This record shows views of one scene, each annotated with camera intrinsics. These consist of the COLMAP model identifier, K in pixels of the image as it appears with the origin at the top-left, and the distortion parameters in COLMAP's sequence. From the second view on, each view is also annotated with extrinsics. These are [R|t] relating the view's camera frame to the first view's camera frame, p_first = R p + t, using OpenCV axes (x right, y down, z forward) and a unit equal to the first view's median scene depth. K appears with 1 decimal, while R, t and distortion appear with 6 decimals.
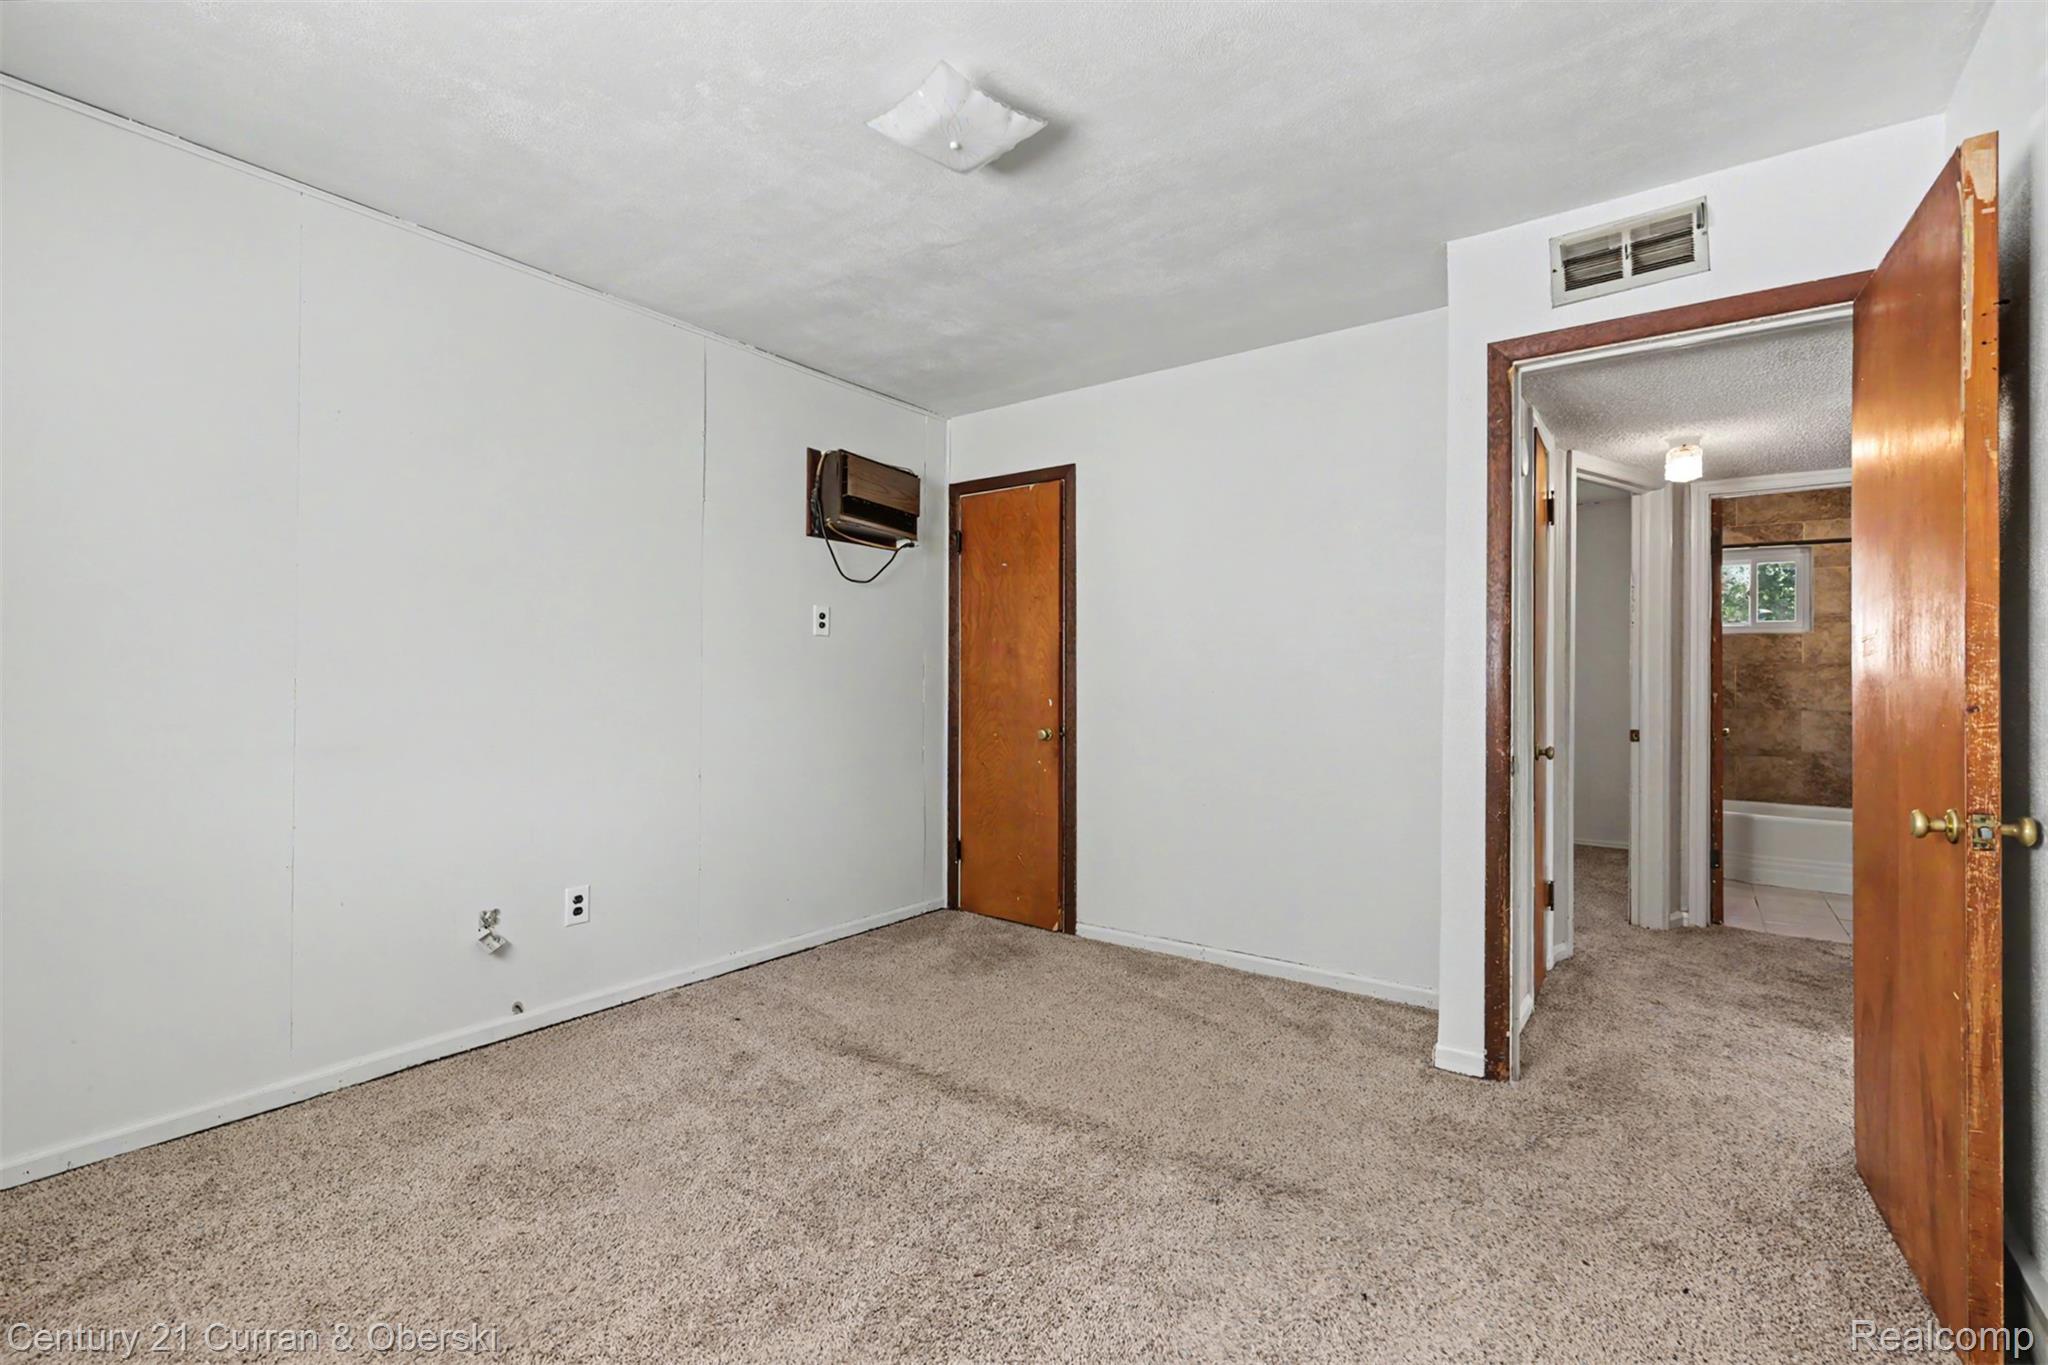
lens RADIAL K [[888.8, 0, 1031.8], [0, 888.8, 673.1], [0, 0, 1]] dist [0.000257, -0.000645]
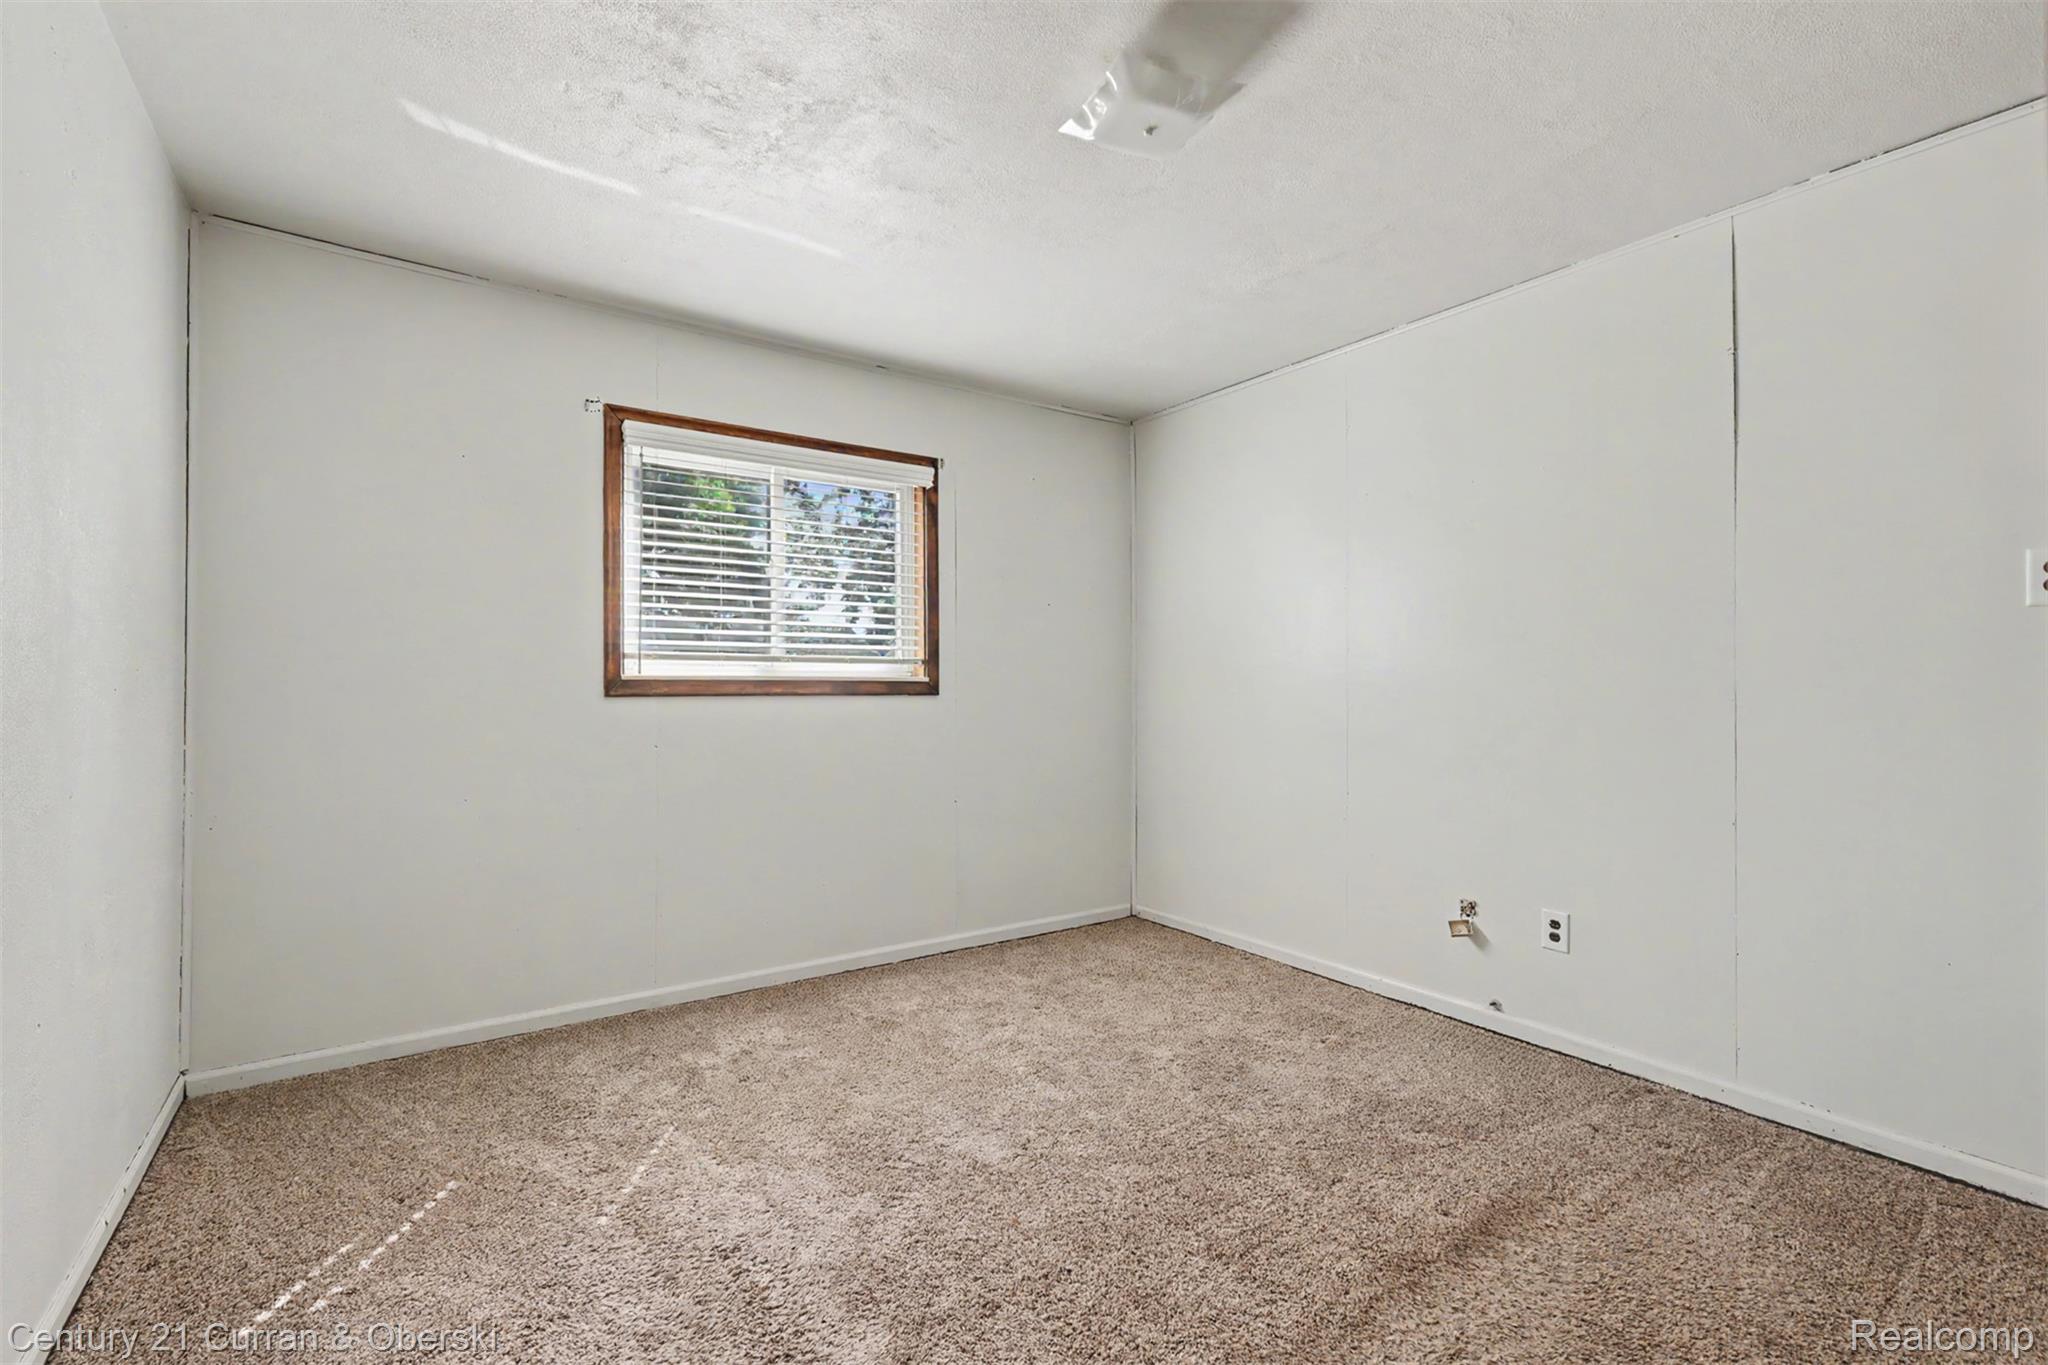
lens RADIAL K [[888.8, 0, 1027.0], [0, 888.8, 678.4], [0, 0, 1]] dist [0.000257, -0.000645]
pose [[-0.318080, -0.013962, -0.947961, 0.563616], [-0.000391, 0.999893, -0.014595, 0.009902], [0.948064, -0.004272, -0.318052, 0.782449]]
